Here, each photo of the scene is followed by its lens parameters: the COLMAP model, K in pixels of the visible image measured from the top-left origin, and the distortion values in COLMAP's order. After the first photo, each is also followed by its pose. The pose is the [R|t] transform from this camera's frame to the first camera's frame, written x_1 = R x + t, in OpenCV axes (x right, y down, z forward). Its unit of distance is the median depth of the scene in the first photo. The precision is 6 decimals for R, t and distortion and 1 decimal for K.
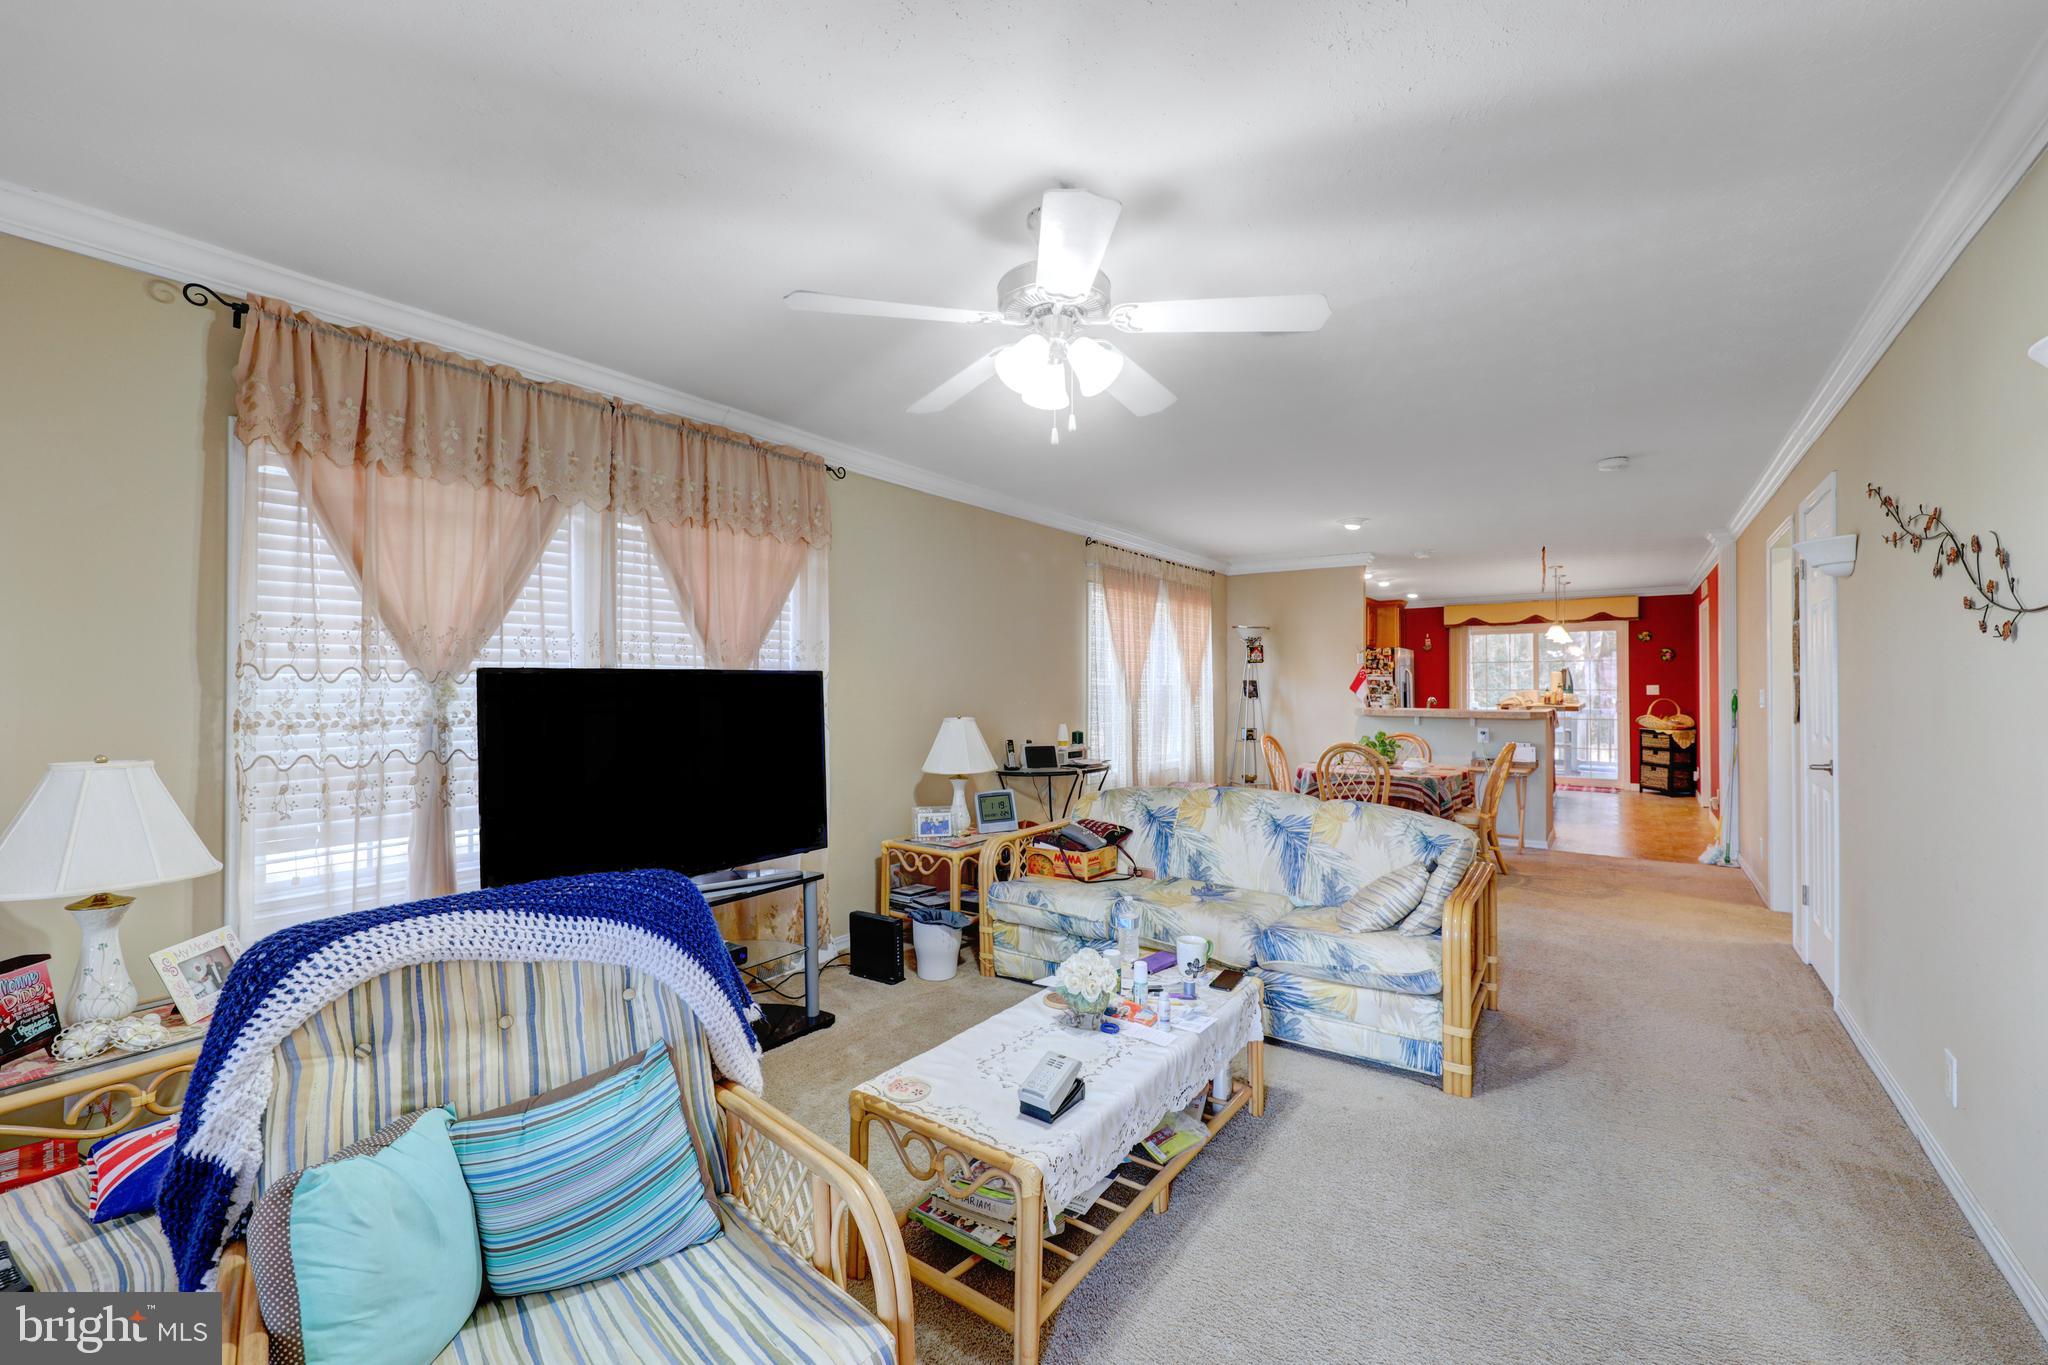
lens RADIAL K [[845.2, 0, 1024.0], [0, 845.2, 682.5], [0, 0, 1]] dist [0.016408, 0.000054]
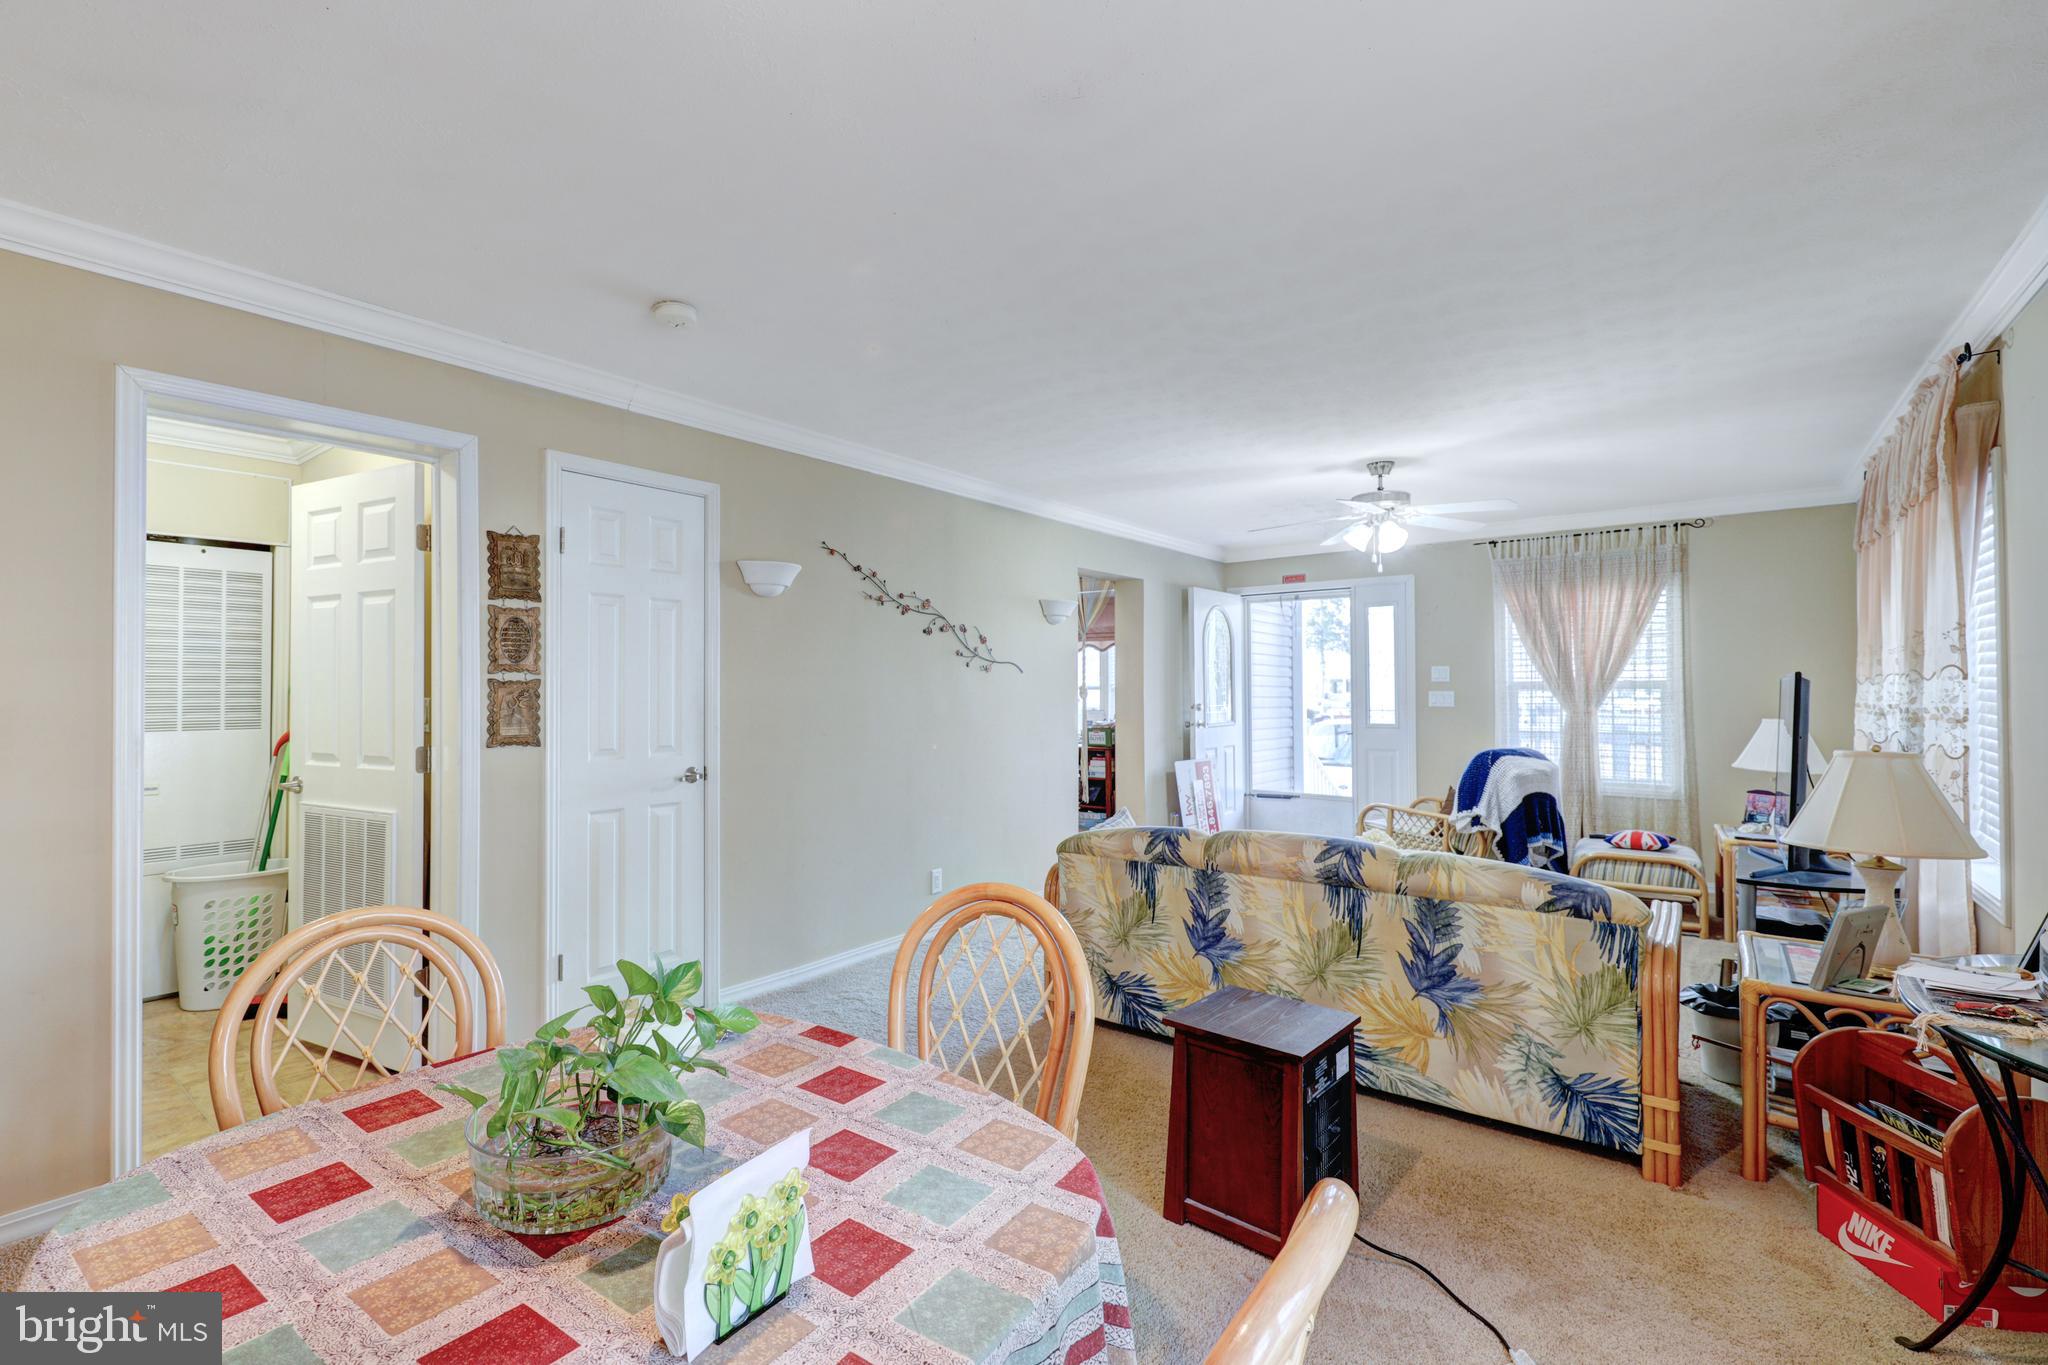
lens RADIAL K [[916.1, 0, 938.5], [0, 916.1, 679.6], [0, 0, 1]] dist [0.010262, -0.000696]
pose [[-0.997488, 0.004535, 0.070696, 0.207044], [0.003806, 0.999938, -0.010438, 0.000255], [-0.070739, -0.010143, -0.997443, 0.720027]]
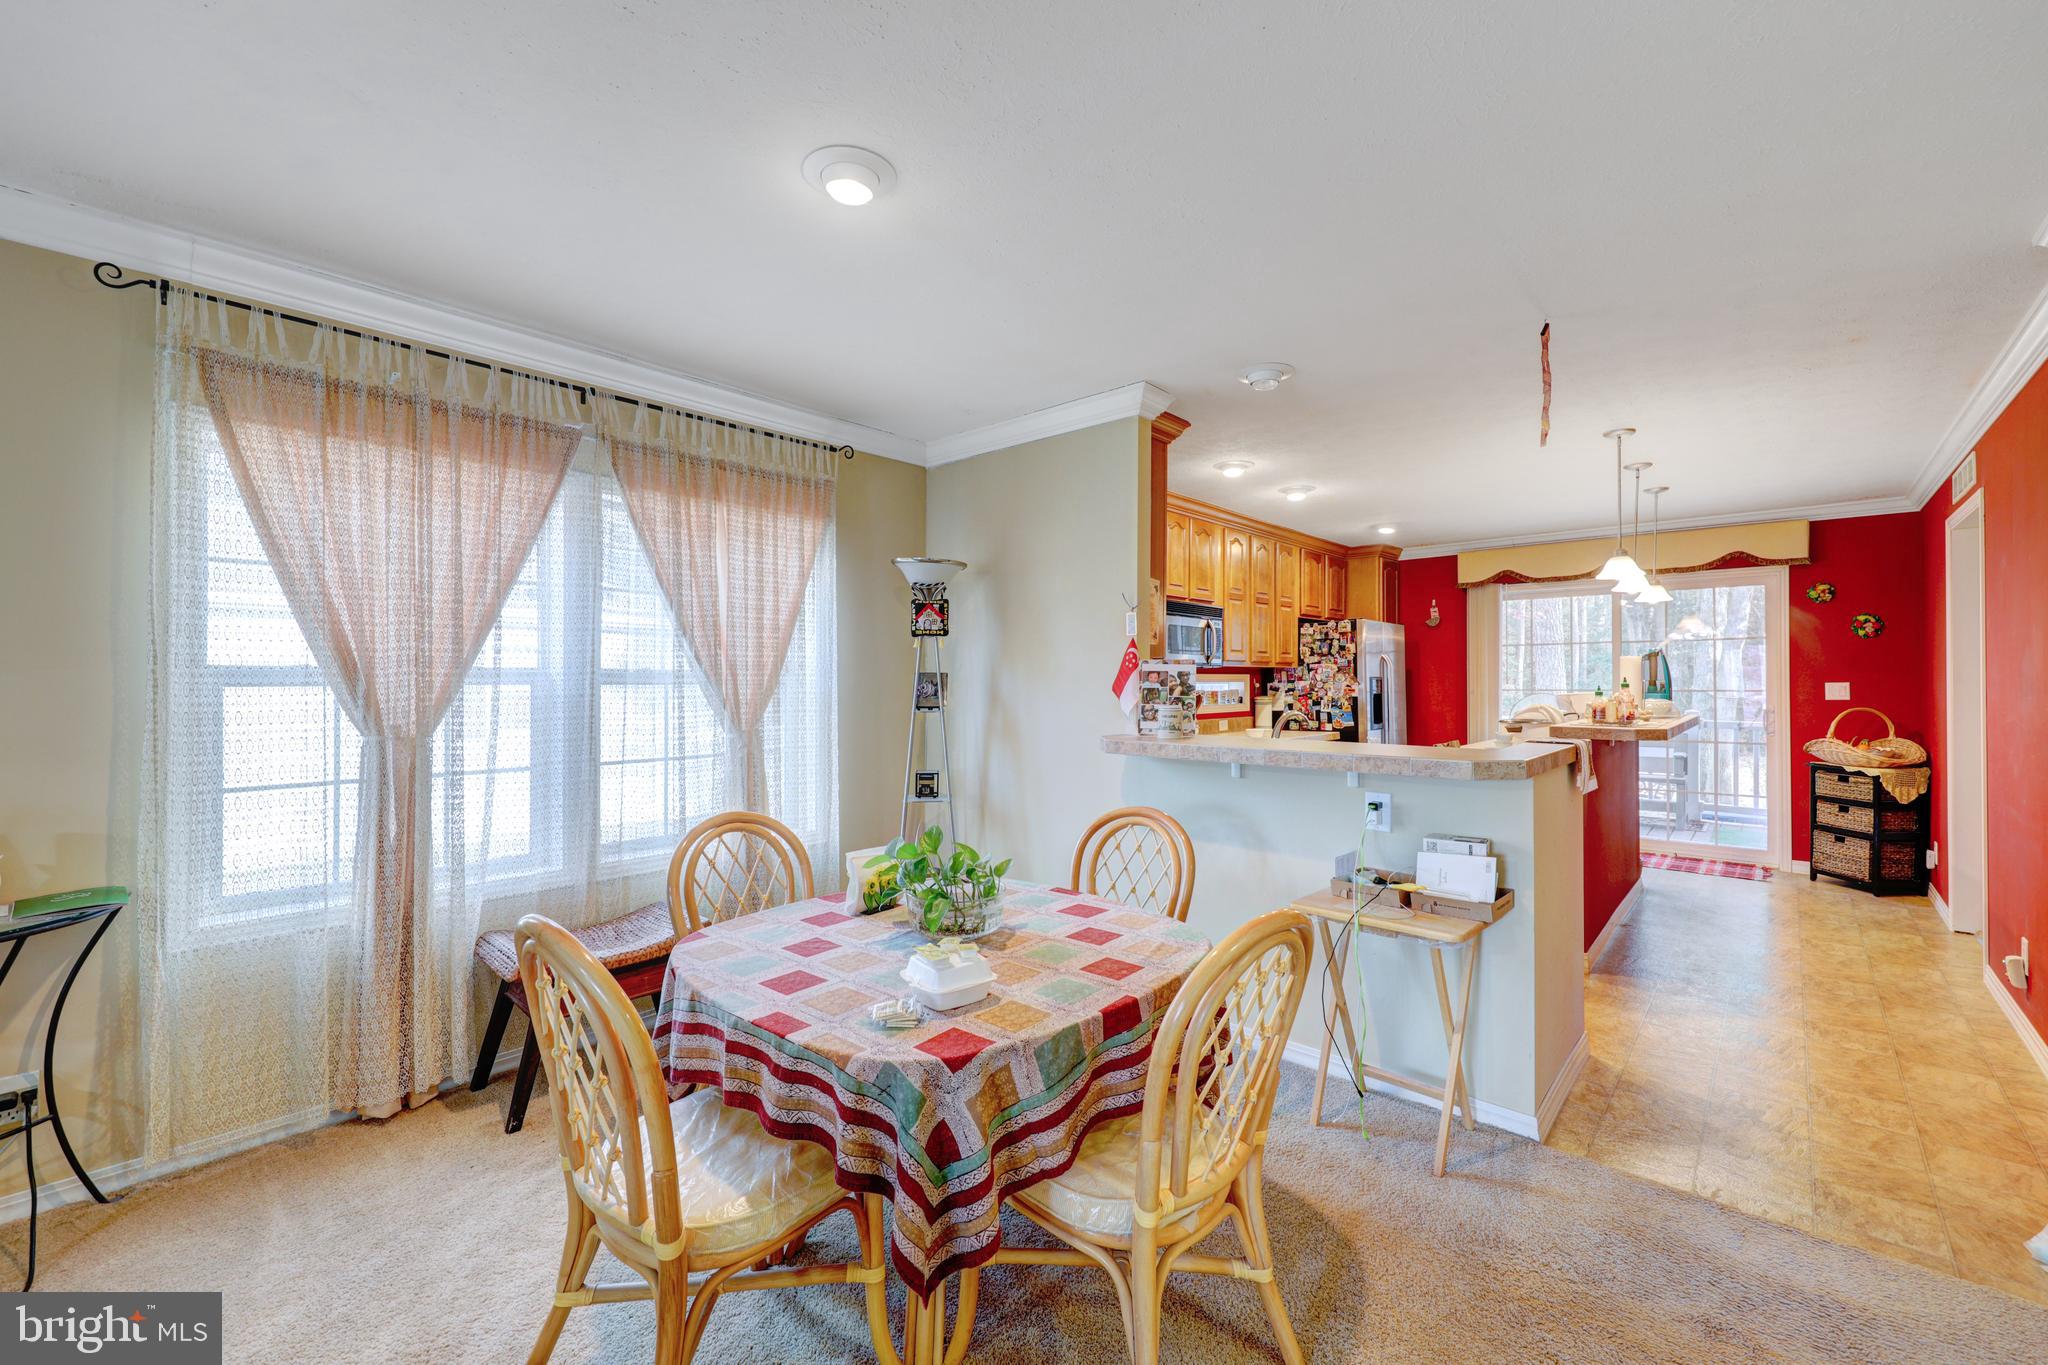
lens RADIAL K [[832.8, 0, 1020.2], [0, 832.8, 679.4], [0, 0, 1]] dist [0.010155, -0.005856]
pose [[0.992246, -0.000086, -0.124293, 0.297340], [0.000190, 1.000000, 0.000824, 0.000615], [0.124293, -0.000841, 0.992245, 0.421309]]
